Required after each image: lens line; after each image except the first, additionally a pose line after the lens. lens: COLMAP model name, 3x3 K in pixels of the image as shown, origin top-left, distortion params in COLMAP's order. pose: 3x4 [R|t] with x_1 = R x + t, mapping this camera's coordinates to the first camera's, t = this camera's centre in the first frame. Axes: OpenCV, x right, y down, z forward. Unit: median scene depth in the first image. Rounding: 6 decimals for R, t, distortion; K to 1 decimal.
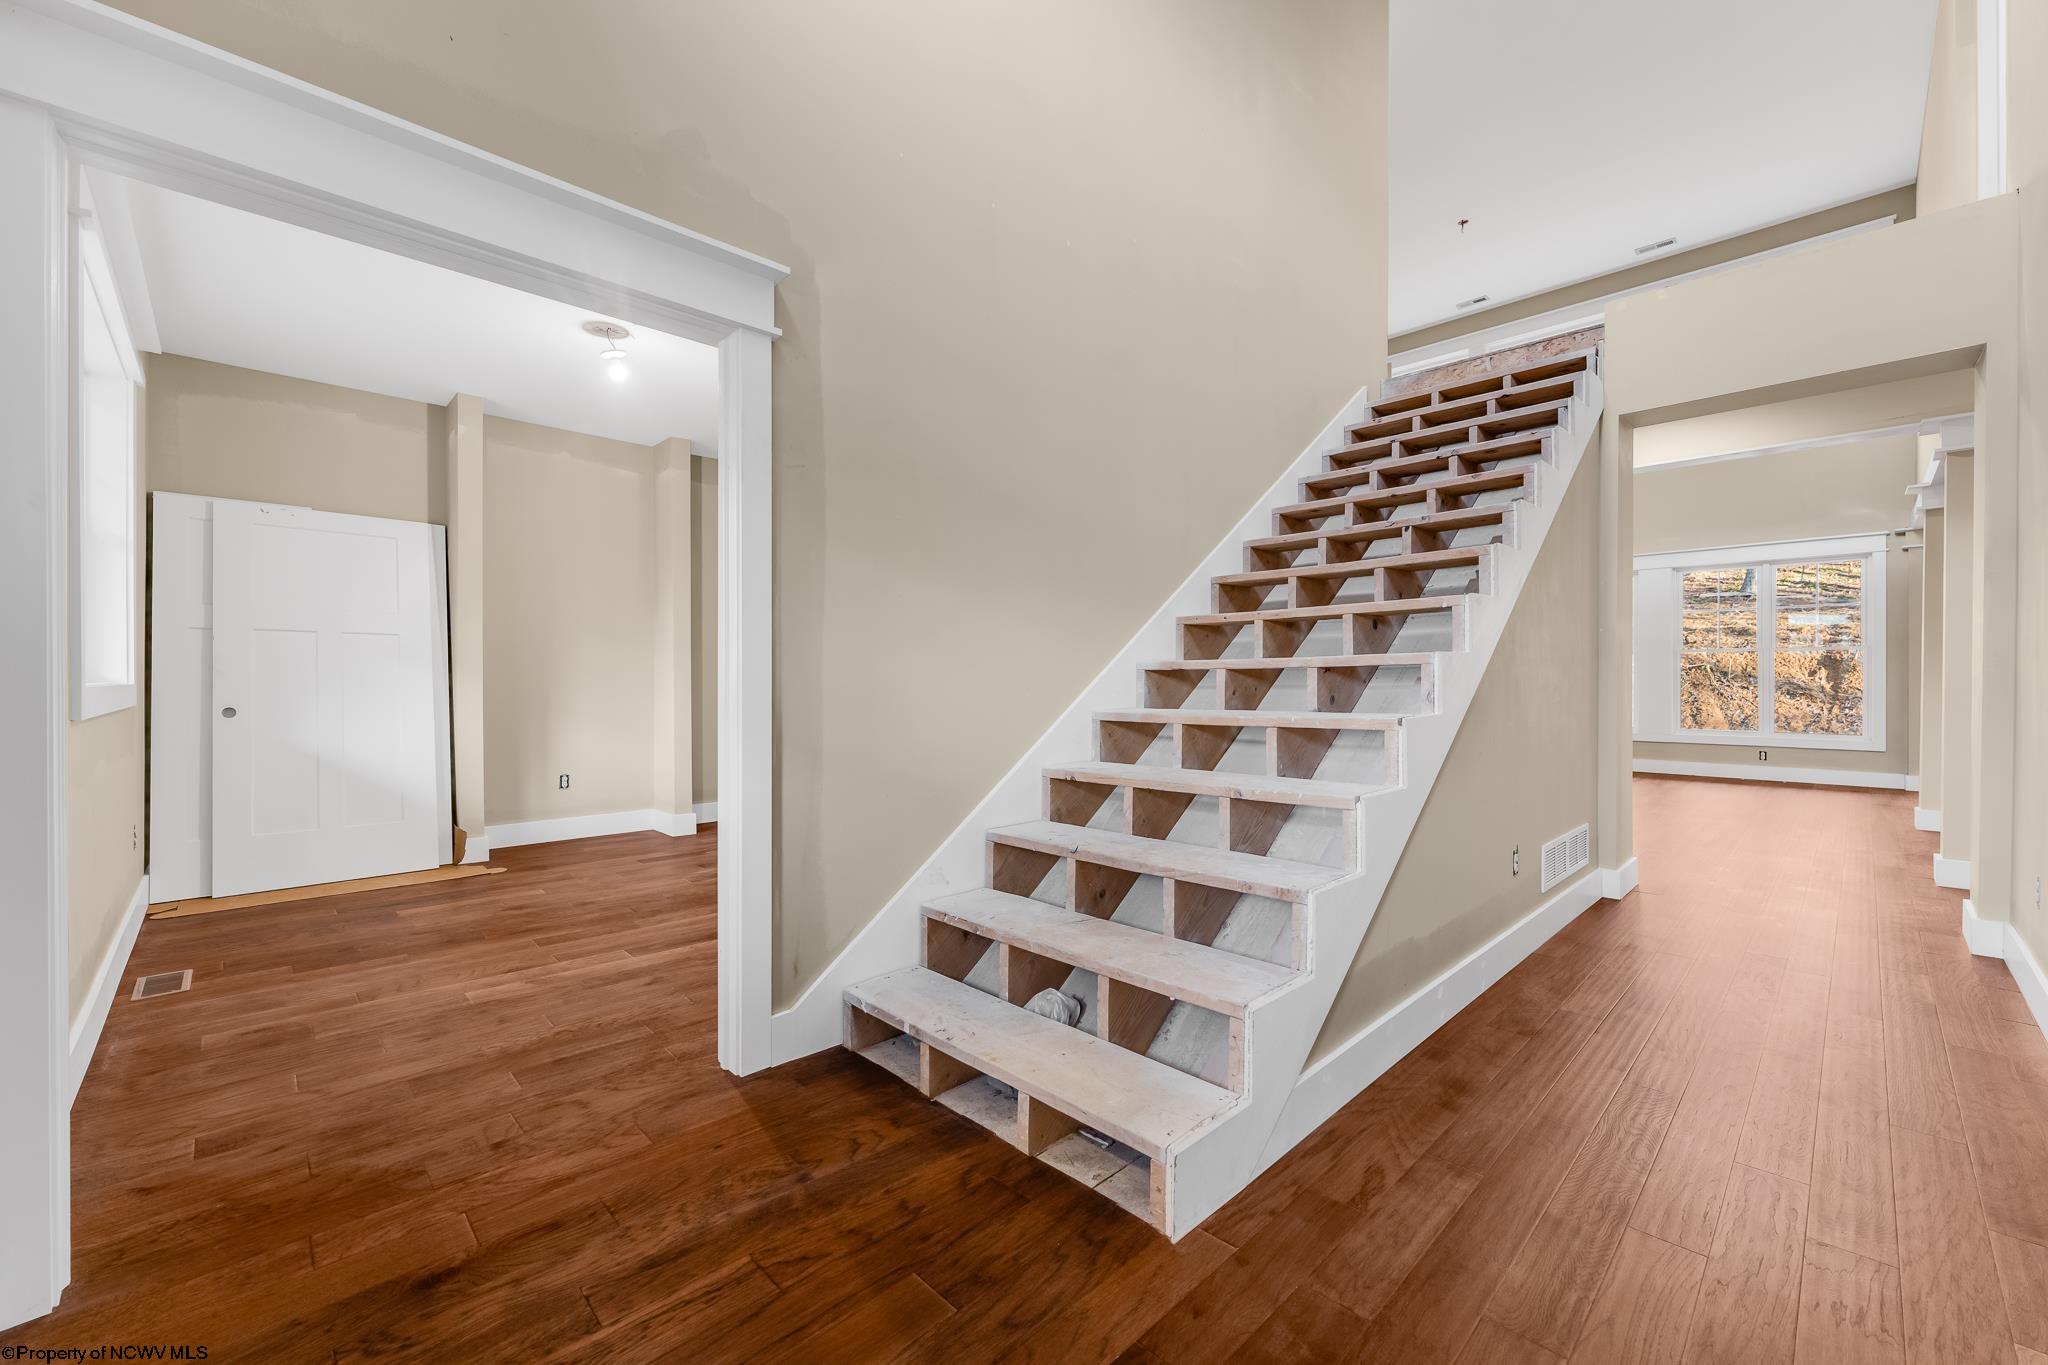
lens RADIAL K [[813.9, 0, 1022.4], [0, 813.9, 681.8], [0, 0, 1]] dist [-0.000496, -0.000185]
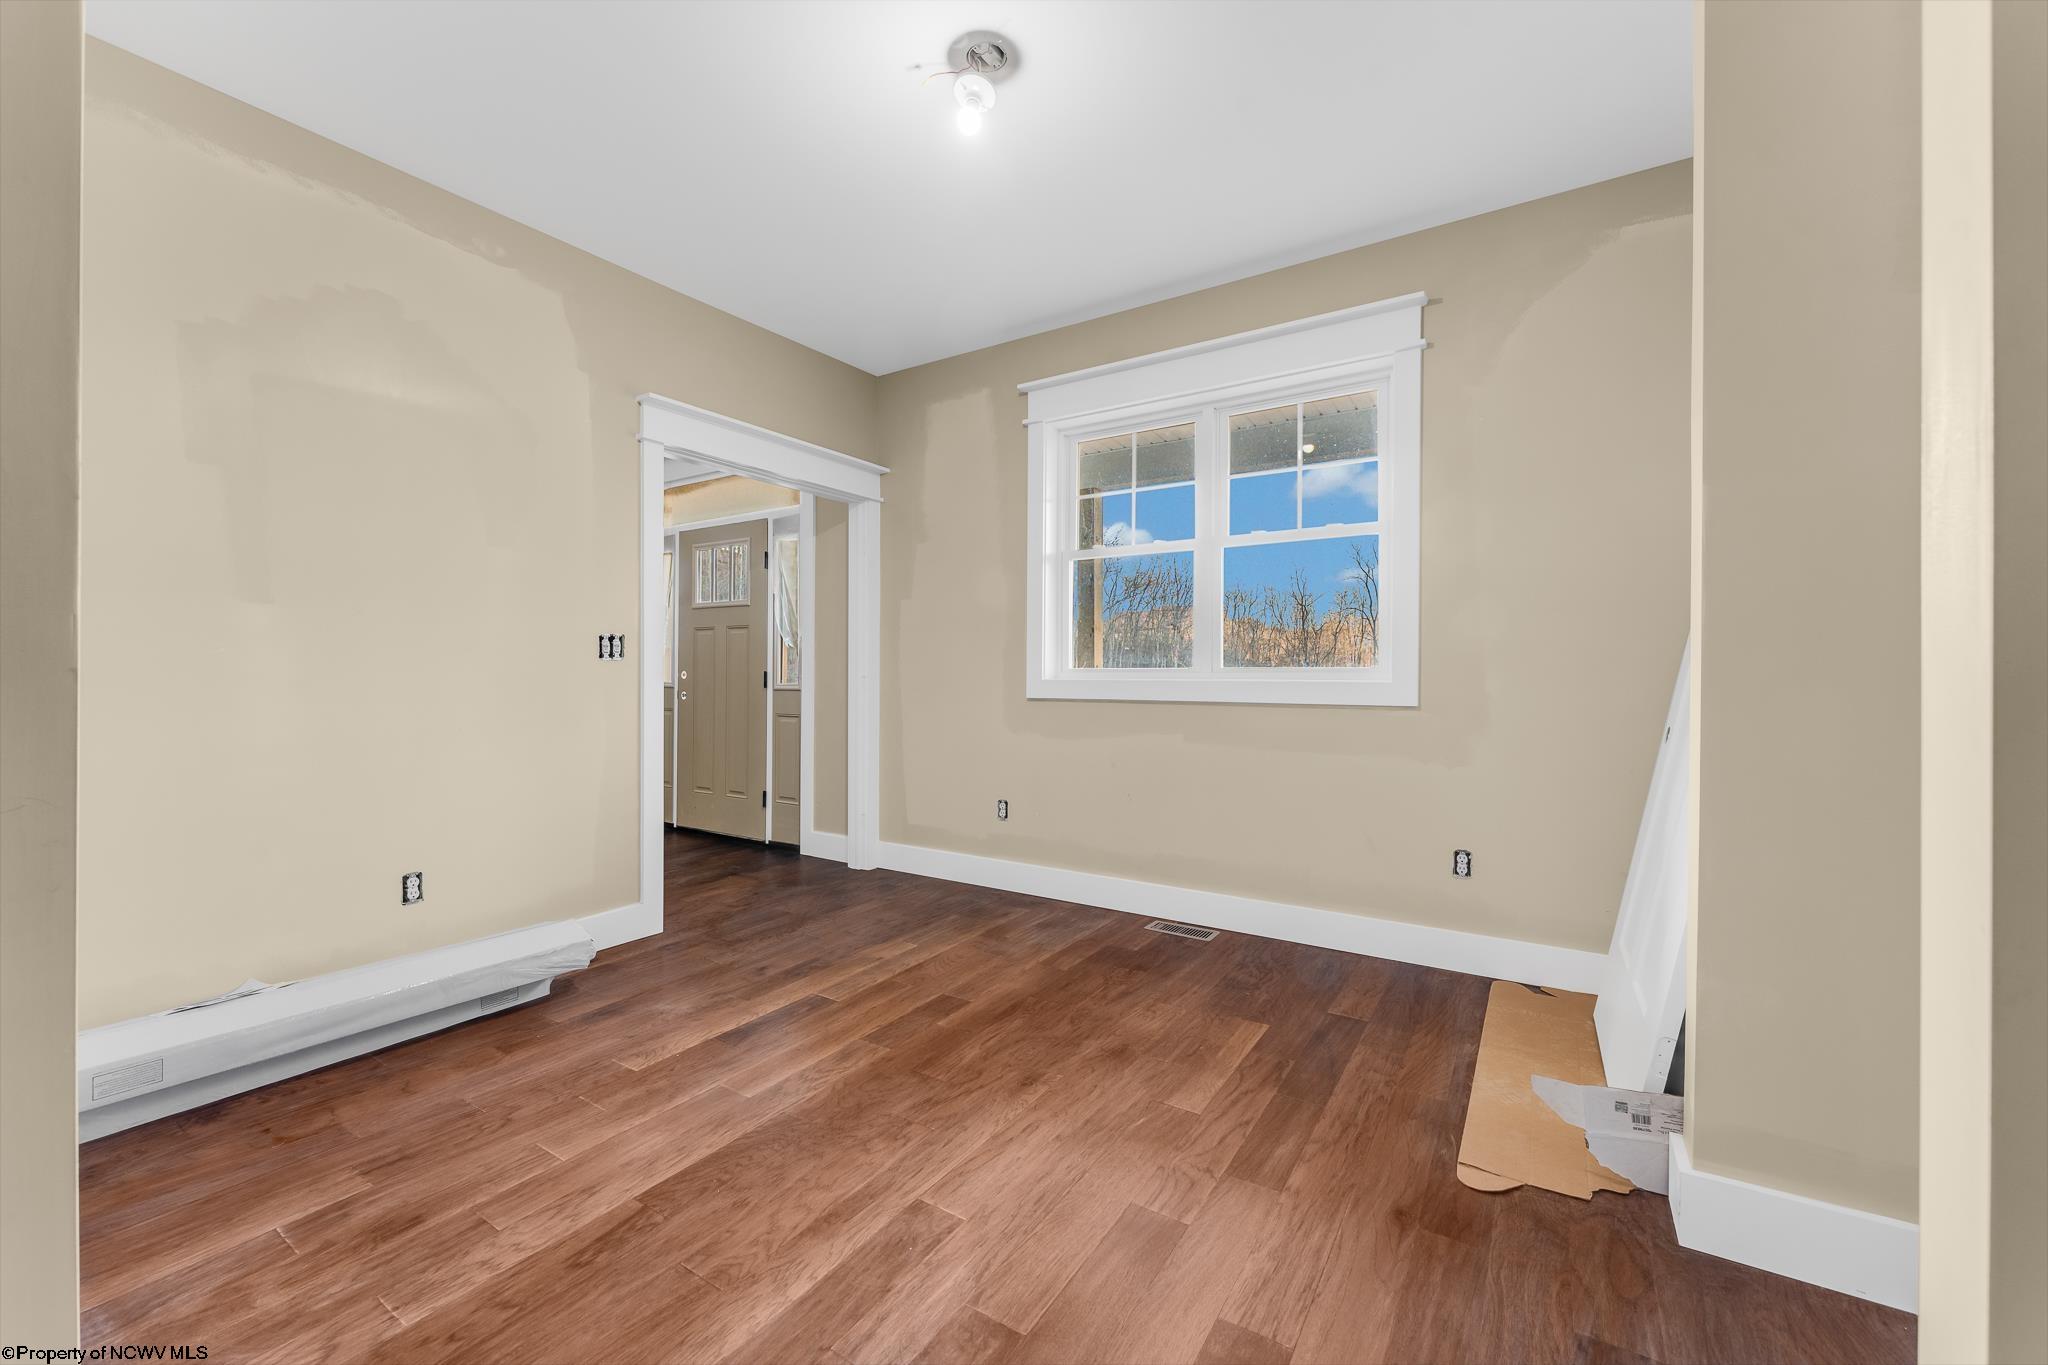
lens RADIAL K [[813.9, 0, 1024.8], [0, 813.9, 677.6], [0, 0, 1]] dist [-0.000496, -0.000185]
pose [[-0.975160, -0.001741, -0.221497, -0.581418], [-0.003196, 0.999976, 0.006211, -0.007571], [0.221480, 0.006765, -0.975141, 2.188892]]
